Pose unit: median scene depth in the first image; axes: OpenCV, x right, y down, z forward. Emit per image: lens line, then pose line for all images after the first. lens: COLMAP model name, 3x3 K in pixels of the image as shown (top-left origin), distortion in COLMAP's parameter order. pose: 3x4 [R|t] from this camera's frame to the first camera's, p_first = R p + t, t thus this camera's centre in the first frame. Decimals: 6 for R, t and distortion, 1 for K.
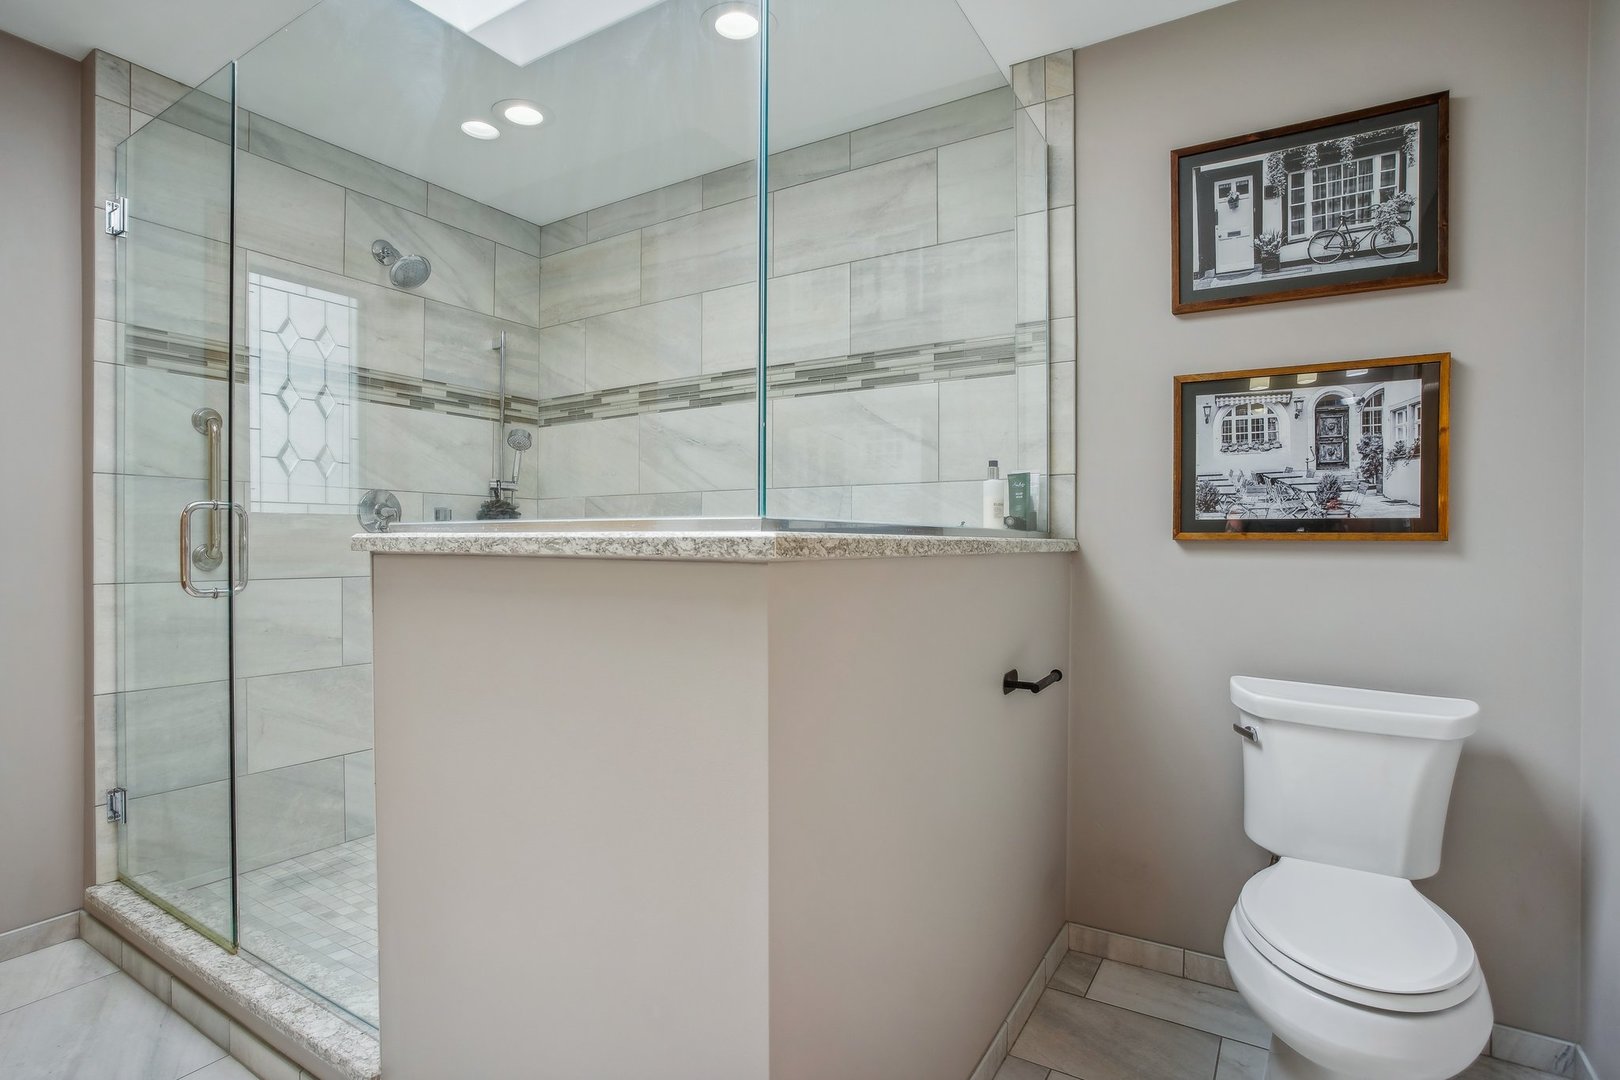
lens RADIAL K [[814.5, 0, 802.6], [0, 814.5, 551.2], [0, 0, 1]] dist [-0.040411, 0.023821]
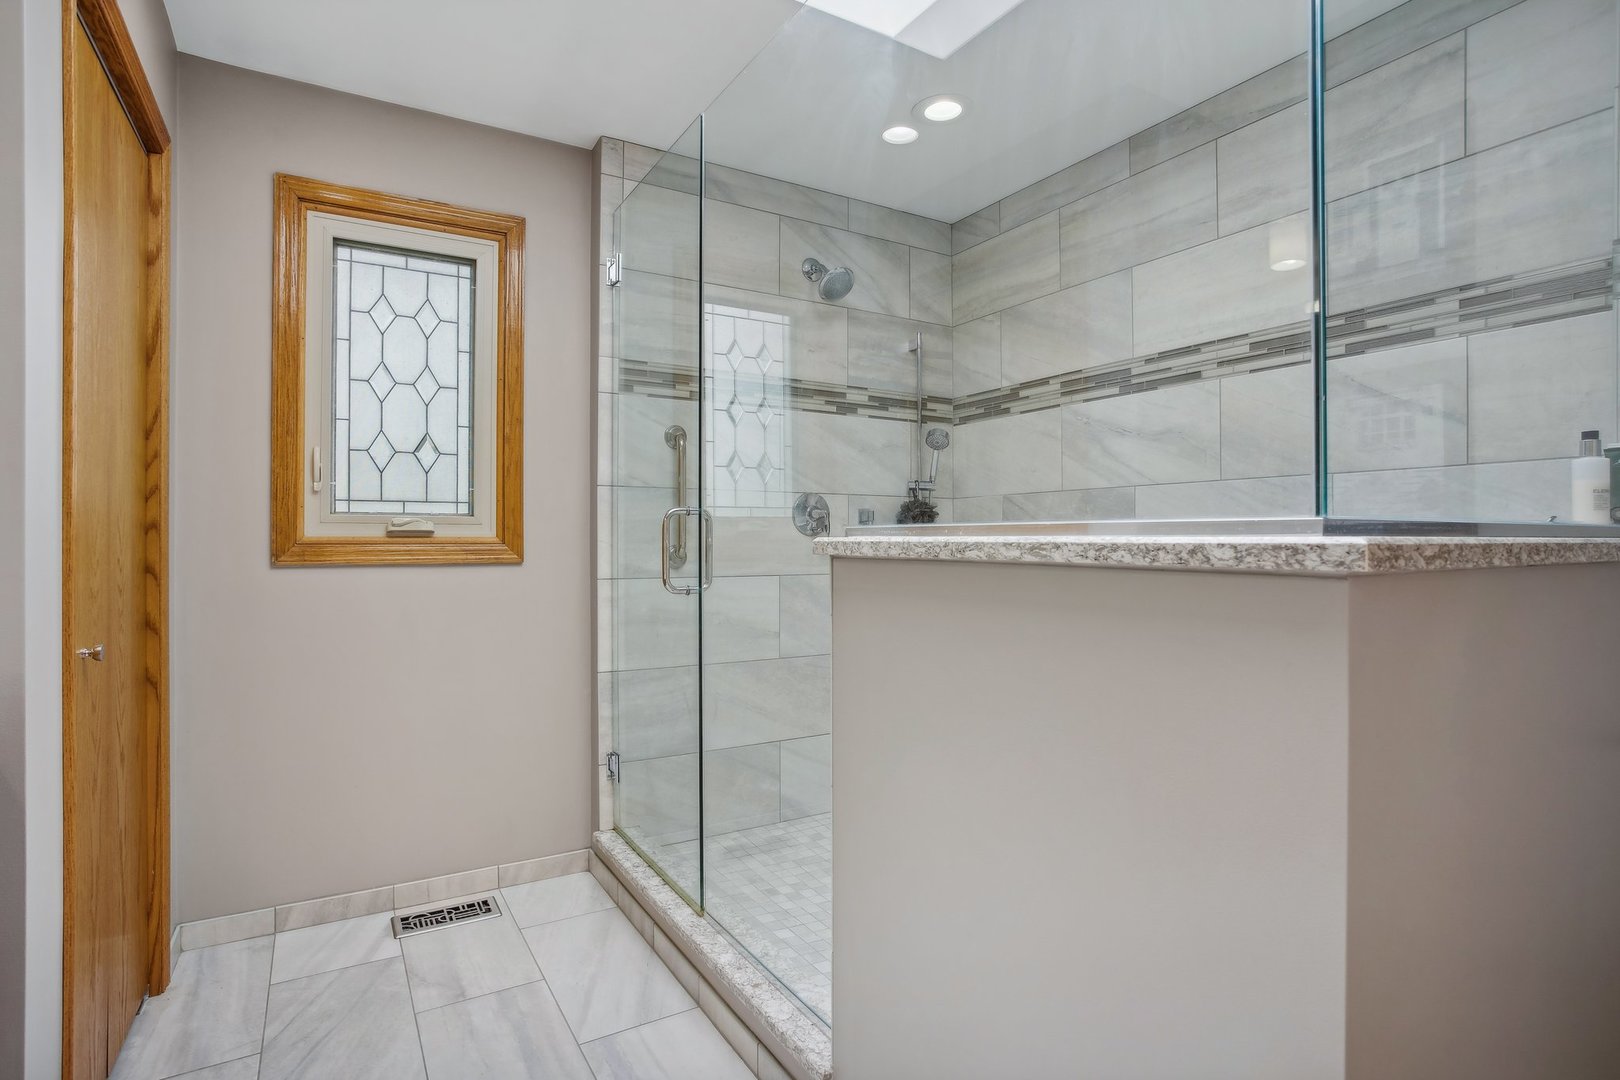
lens RADIAL K [[814.5, 0, 813.0], [0, 814.5, 548.0], [0, 0, 1]] dist [-0.040411, 0.023821]
pose [[0.900746, 0.001900, -0.434342, -0.081220], [-0.002455, 0.999997, -0.000715, -0.005357], [0.434339, 0.001711, 0.900748, 0.056180]]
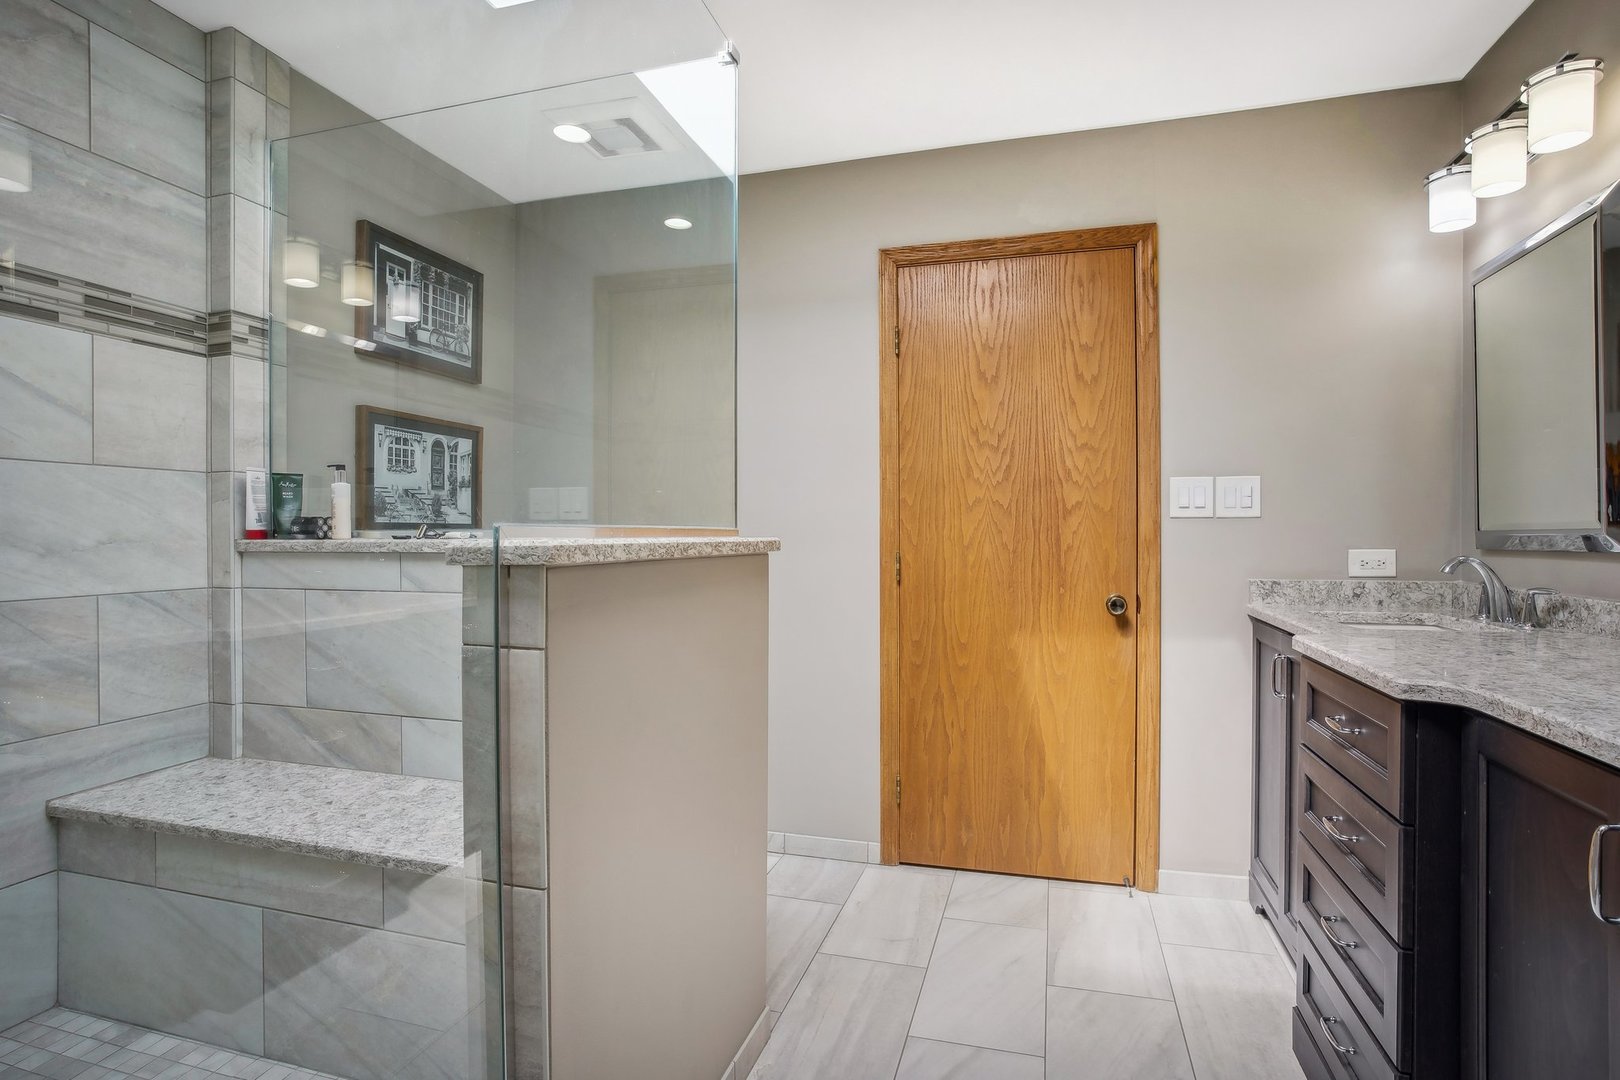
lens RADIAL K [[814.5, 0, 813.4], [0, 814.5, 552.5], [0, 0, 1]] dist [-0.040411, 0.023821]
pose [[-0.248229, -0.024987, 0.968379, -0.913998], [0.011493, 0.999521, 0.028737, -0.020223], [-0.968633, 0.018263, -0.247823, 0.657943]]
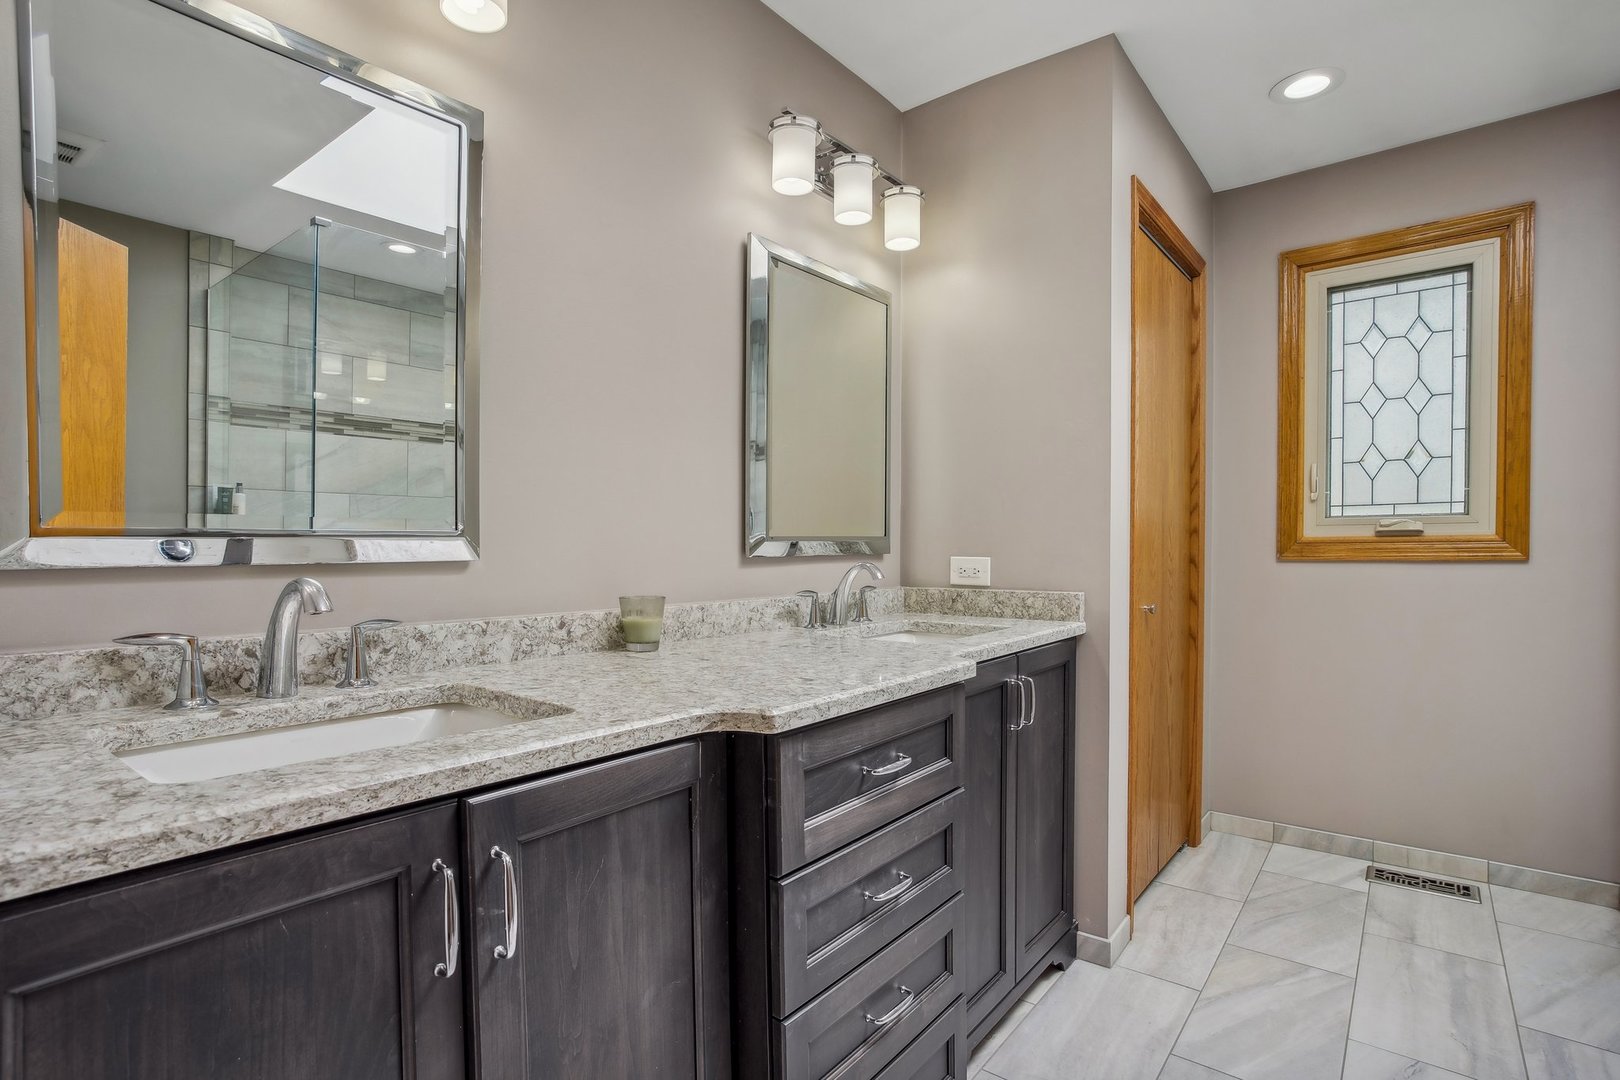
lens RADIAL K [[814.5, 0, 785.3], [0, 814.5, 561.4], [0, 0, 1]] dist [-0.040411, 0.023821]
pose [[-0.101710, 0.017596, -0.994658, 0.352398], [-0.001528, 0.999840, 0.017844, -0.000692], [0.994813, 0.003335, -0.101667, -0.006782]]
